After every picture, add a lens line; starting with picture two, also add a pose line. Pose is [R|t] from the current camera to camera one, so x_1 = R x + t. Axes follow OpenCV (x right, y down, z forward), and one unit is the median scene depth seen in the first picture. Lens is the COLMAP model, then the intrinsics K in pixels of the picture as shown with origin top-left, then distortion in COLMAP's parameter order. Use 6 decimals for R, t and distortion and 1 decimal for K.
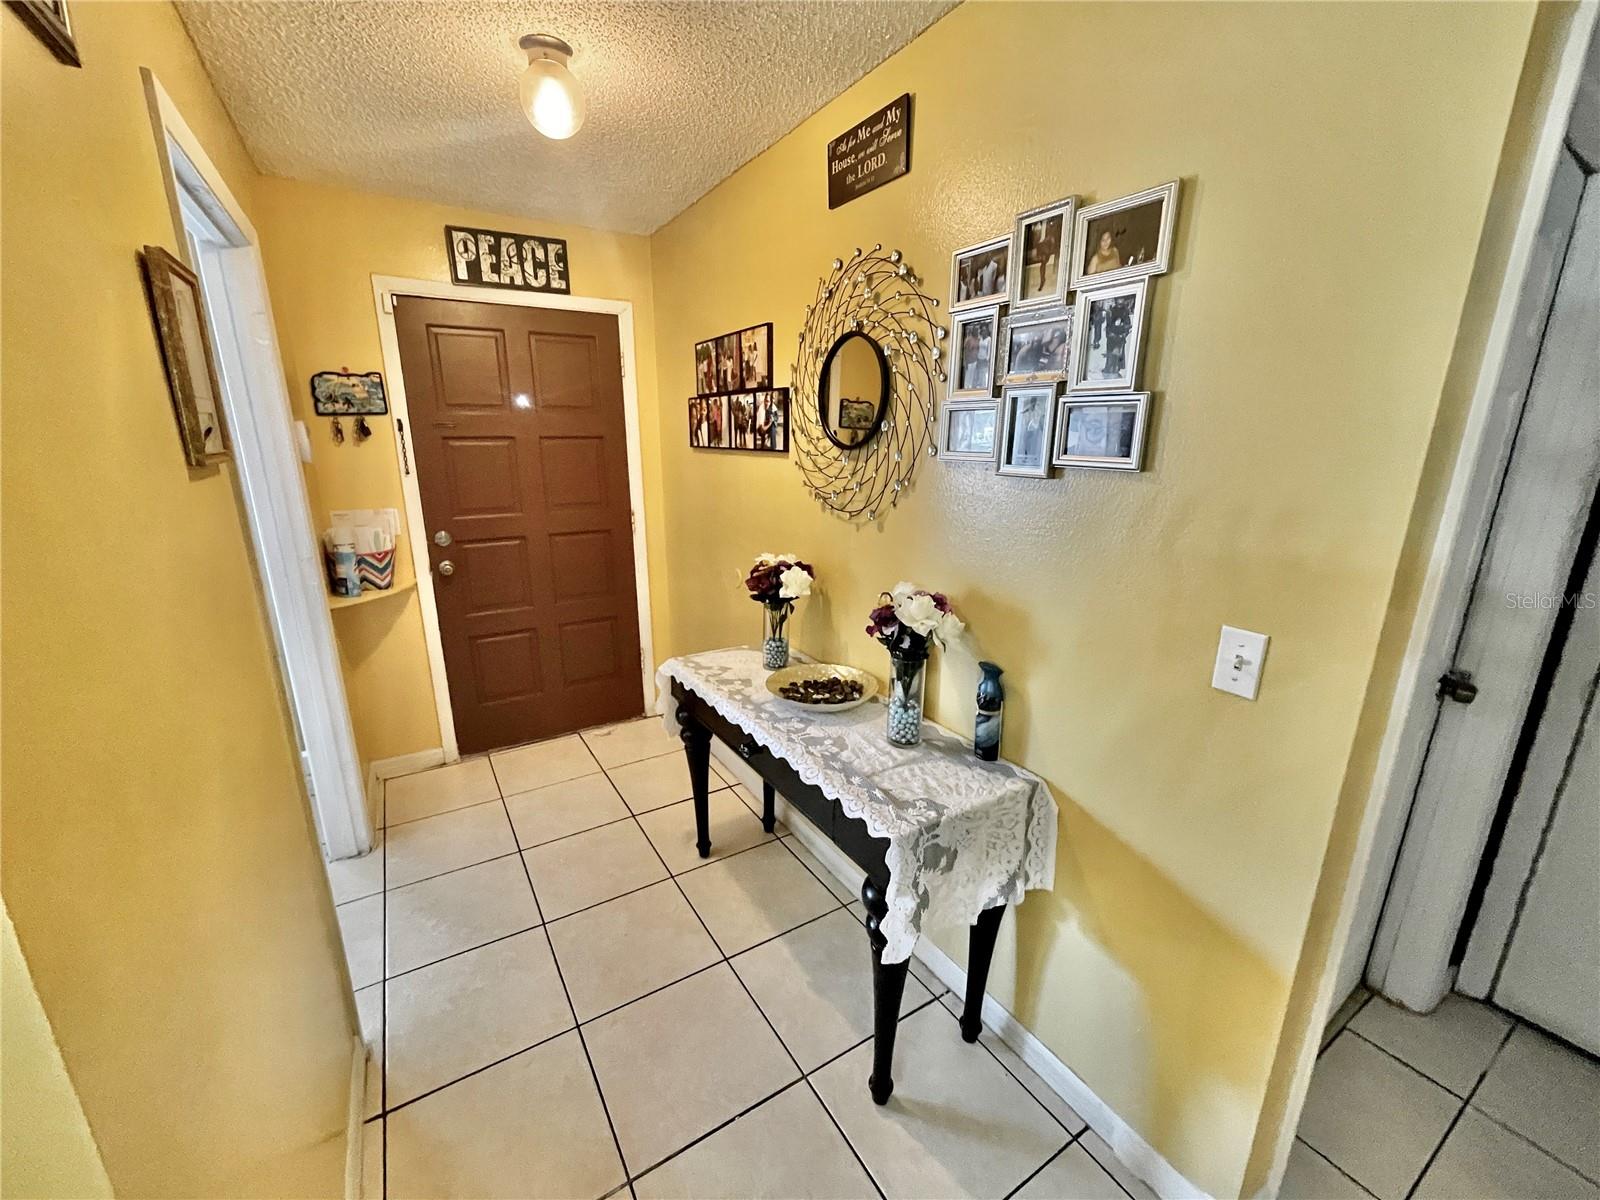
lens RADIAL K [[646.6, 0, 809.8], [0, 646.6, 599.6], [0, 0, 1]] dist [-0.000024, -0.000706]
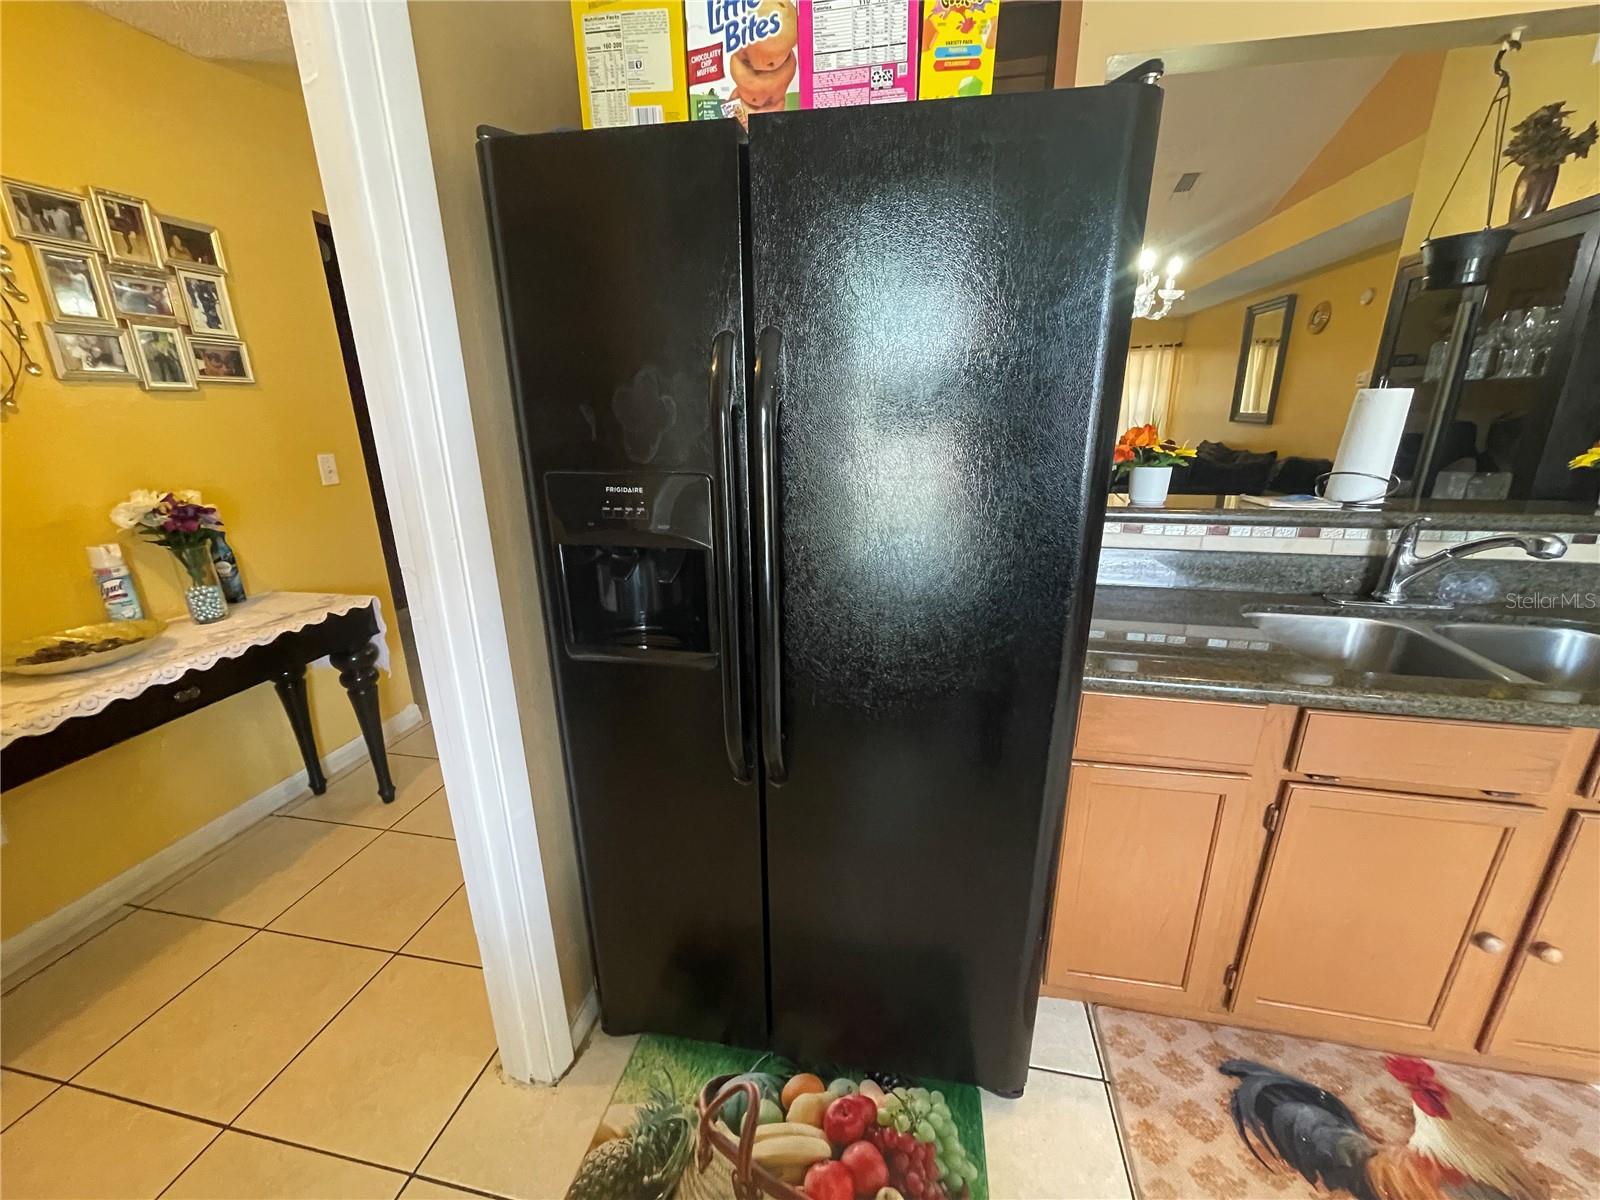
lens RADIAL K [[646.6, 0, 803.7], [0, 646.6, 603.0], [0, 0, 1]] dist [-0.000024, -0.000706]
pose [[-0.715627, -0.203067, 0.668312, -1.669527], [0.181395, 0.869947, 0.458571, -0.185624], [-0.674517, 0.449395, -0.585722, 1.106347]]
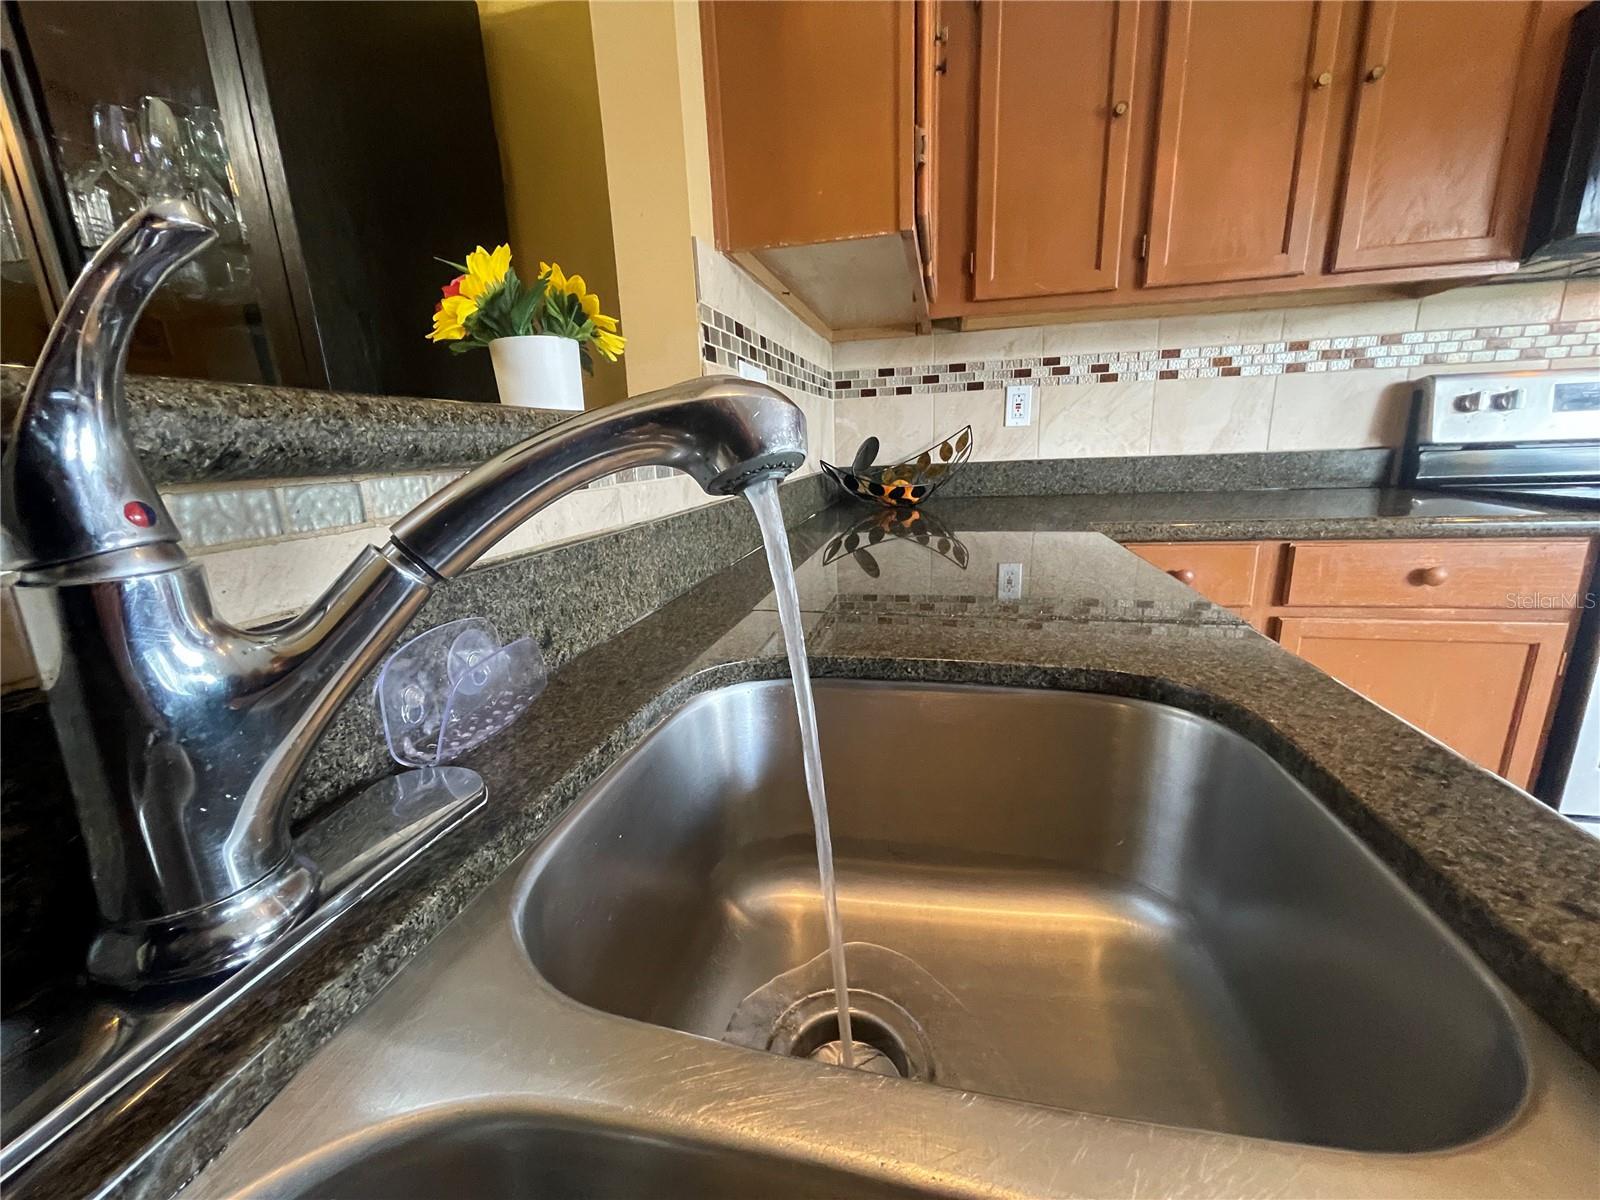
lens RADIAL K [[646.6, 0, 798.0], [0, 646.6, 608.3], [0, 0, 1]] dist [-0.000024, -0.000706]
pose [[-0.704981, 0.199410, -0.680615, -1.654098], [-0.139558, 0.901892, 0.408795, 0.338233], [0.695360, 0.383178, -0.607988, -0.062856]]
